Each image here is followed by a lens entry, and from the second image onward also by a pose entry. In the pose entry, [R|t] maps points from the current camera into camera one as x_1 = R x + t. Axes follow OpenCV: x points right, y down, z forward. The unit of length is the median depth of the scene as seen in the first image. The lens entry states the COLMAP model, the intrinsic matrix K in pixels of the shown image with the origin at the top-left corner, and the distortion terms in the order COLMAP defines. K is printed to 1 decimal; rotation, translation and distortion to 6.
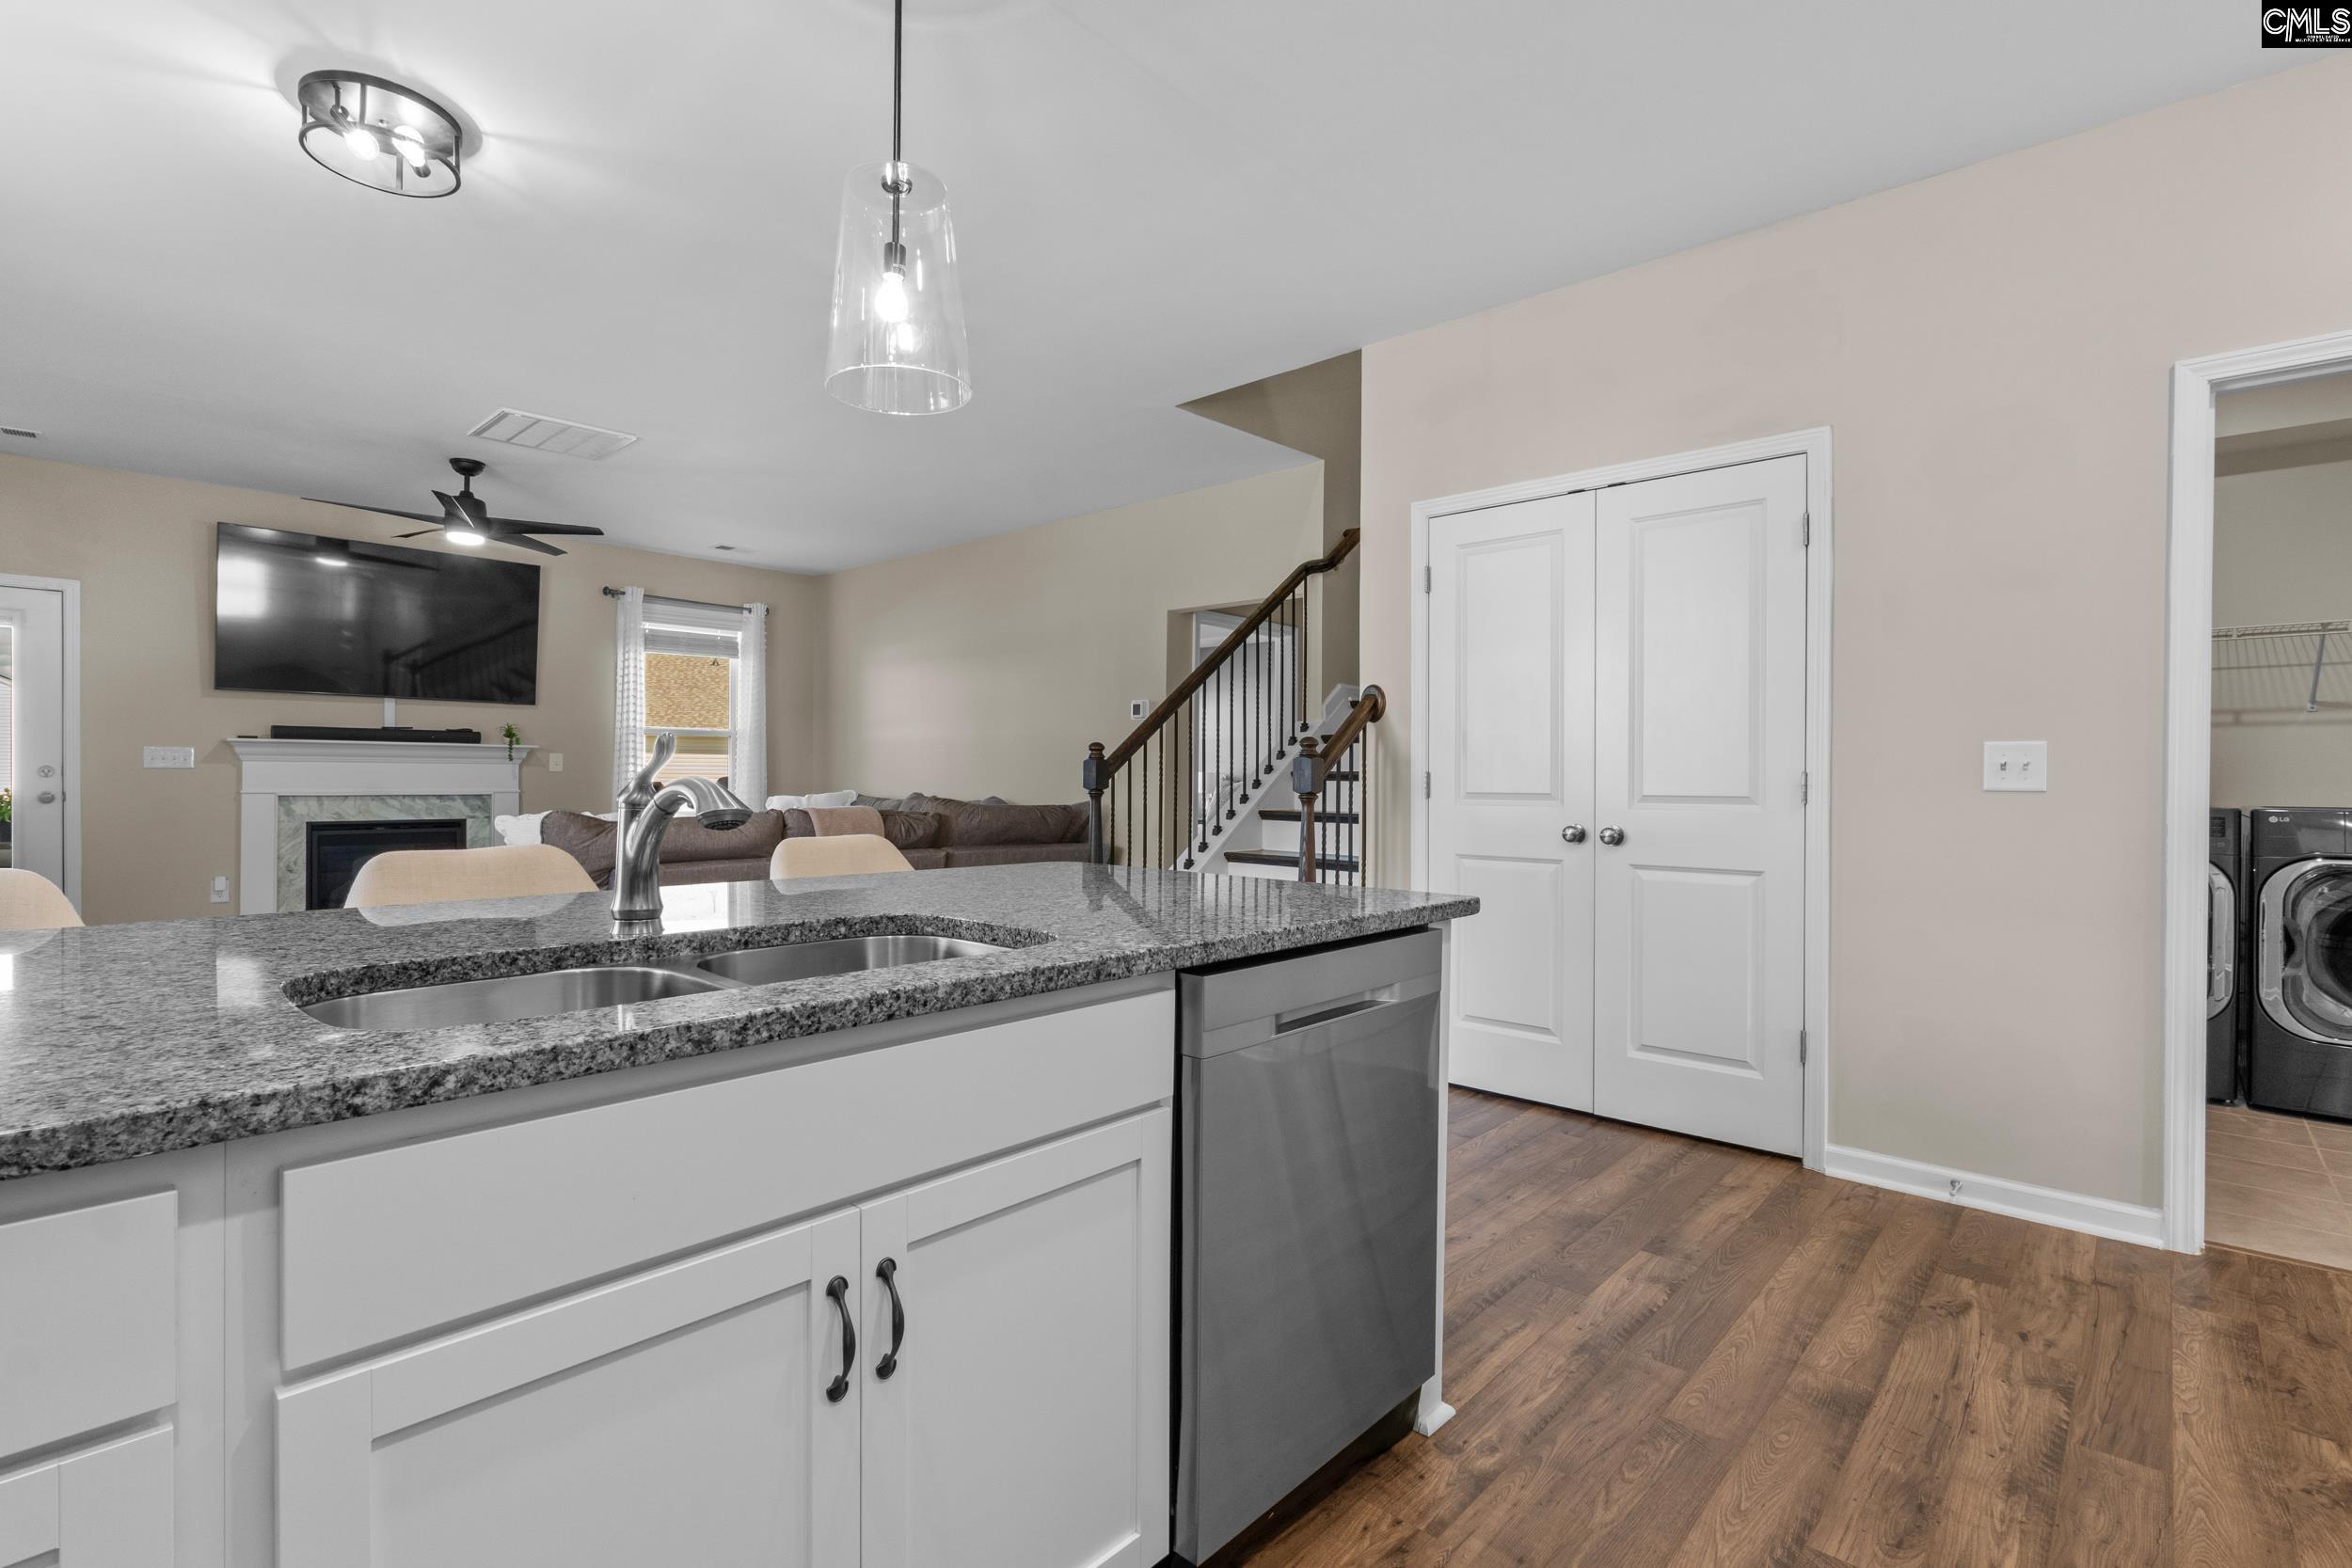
lens RADIAL K [[1085.9, 0, 1176.0], [0, 1085.9, 784.0], [0, 0, 1]] dist [-0.009992, 0.000713]
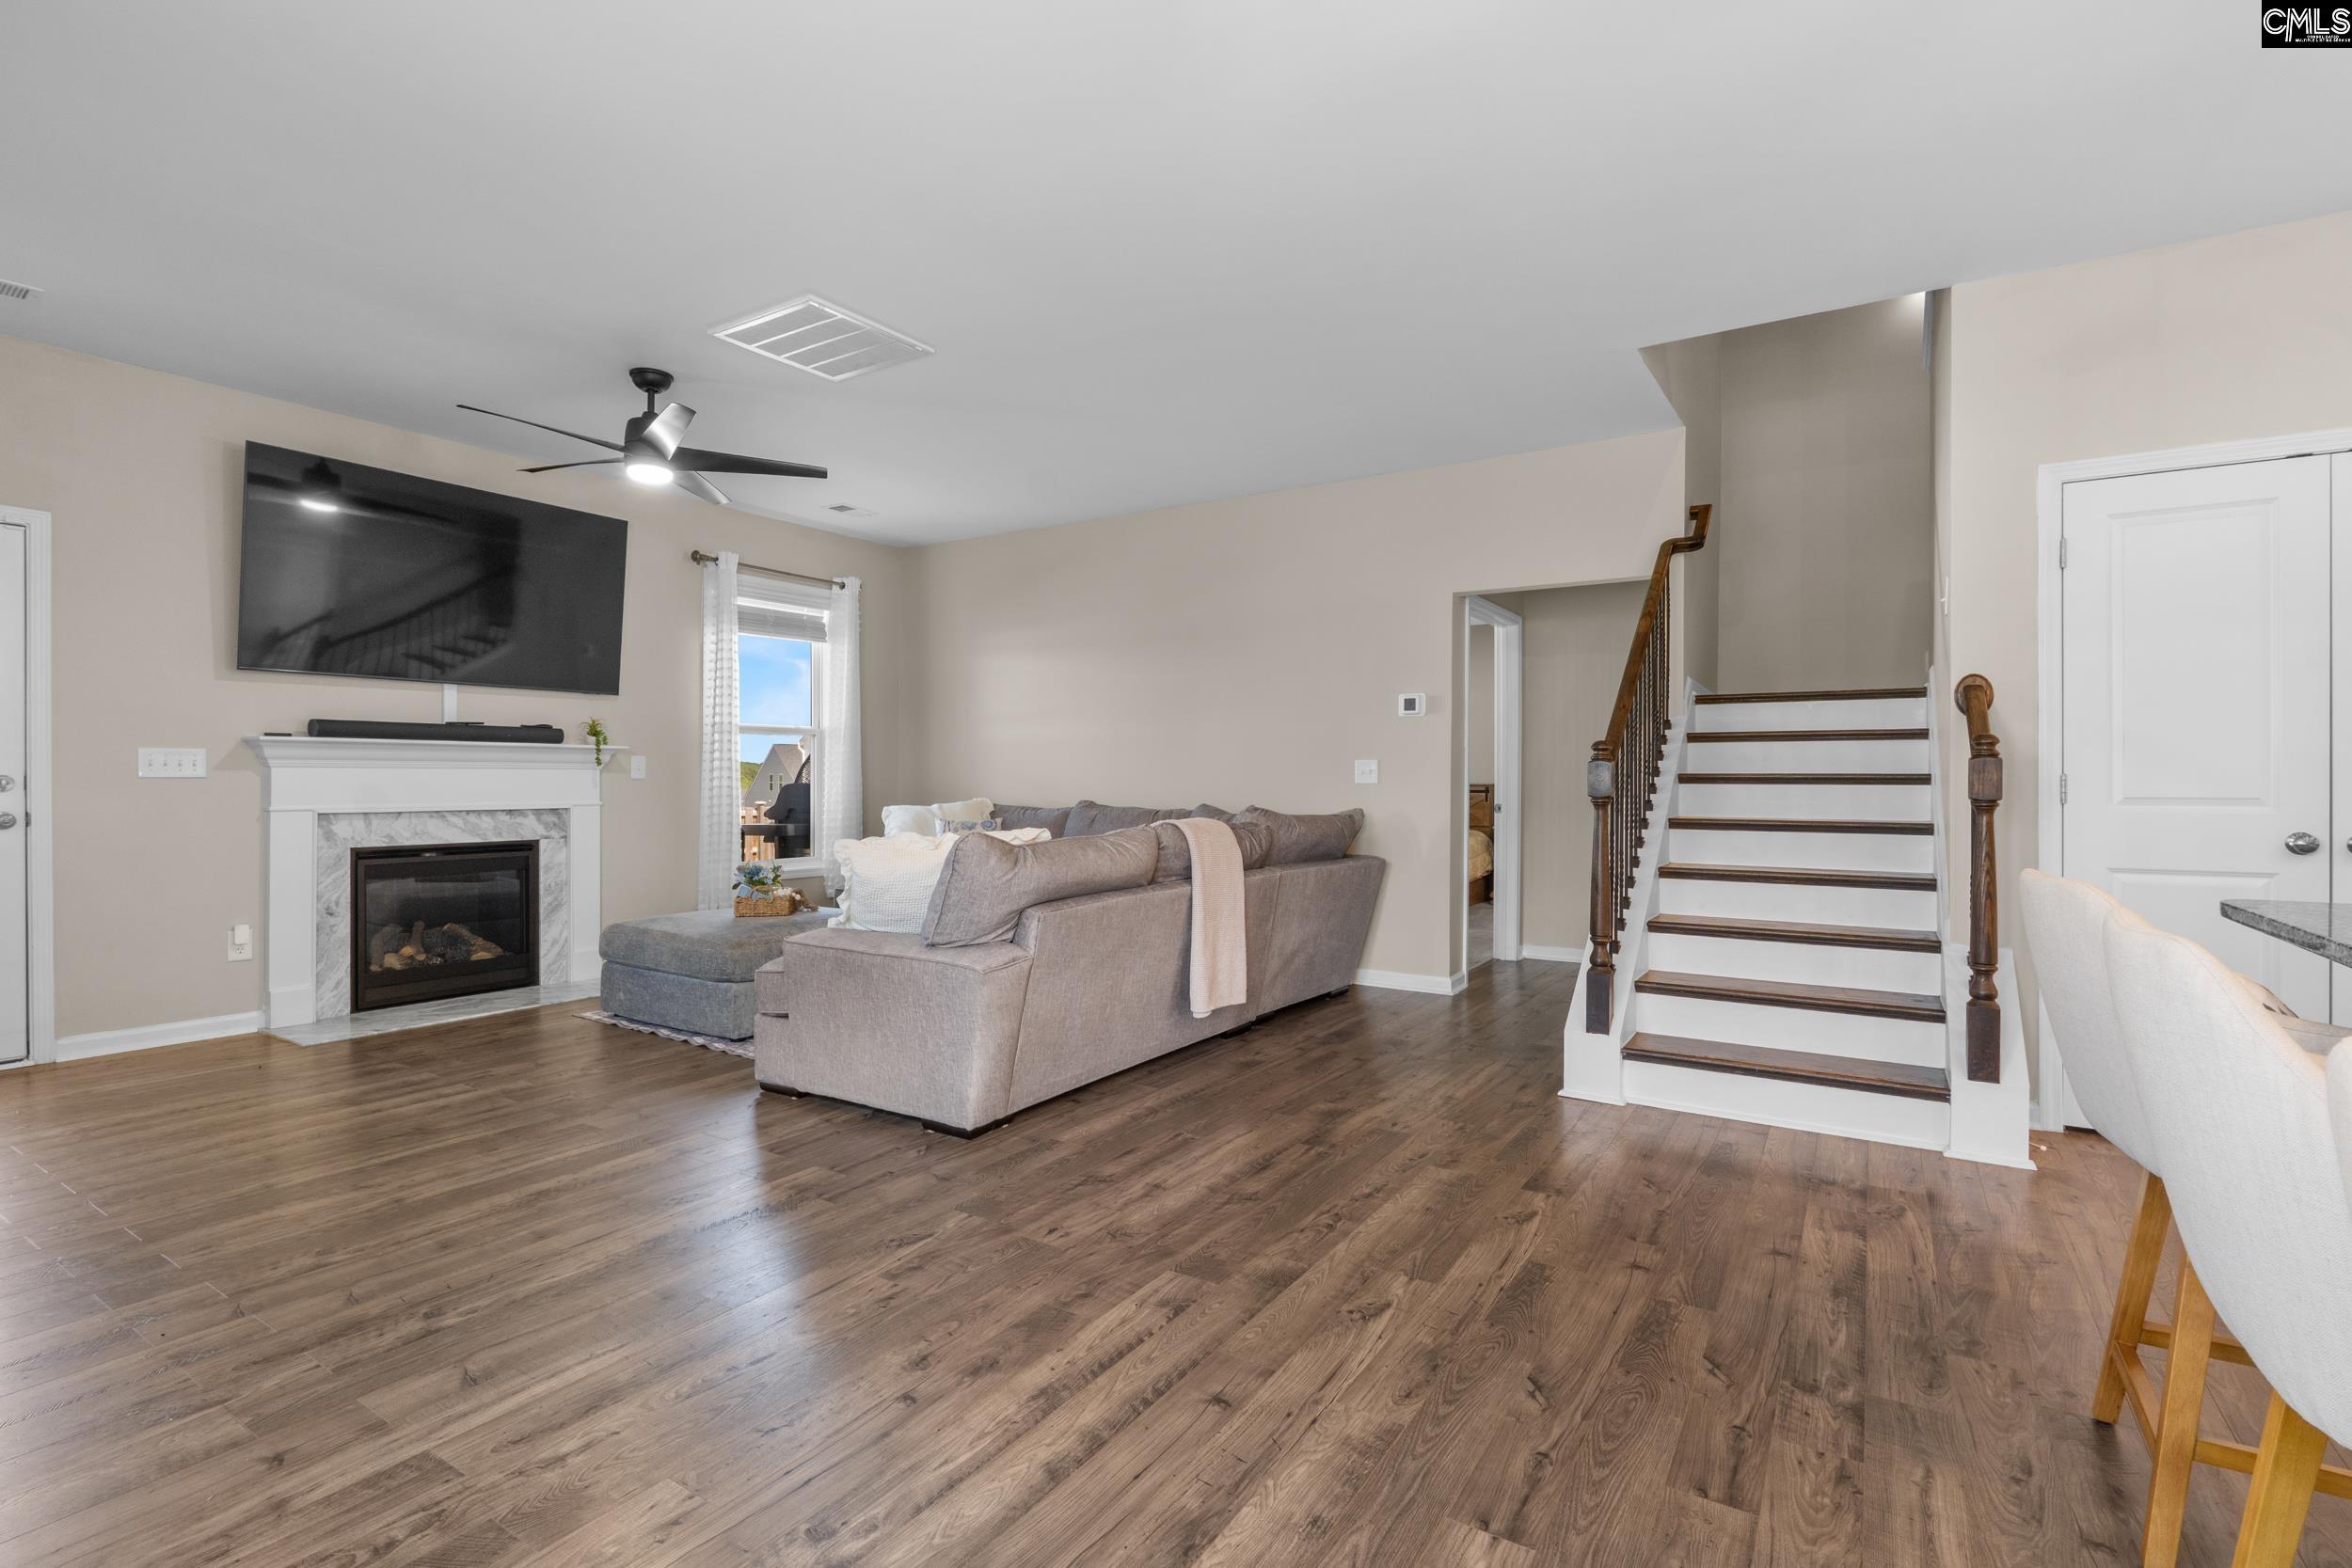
lens RADIAL K [[1092.5, 0, 1176.0], [0, 1092.5, 784.0], [0, 0, 1]] dist [-0.007224, -0.000638]
pose [[0.985166, -0.007261, 0.171451, -0.370902], [0.007401, 0.999973, -0.000178, -0.004950], [-0.171445, 0.001444, 0.985193, 0.156462]]
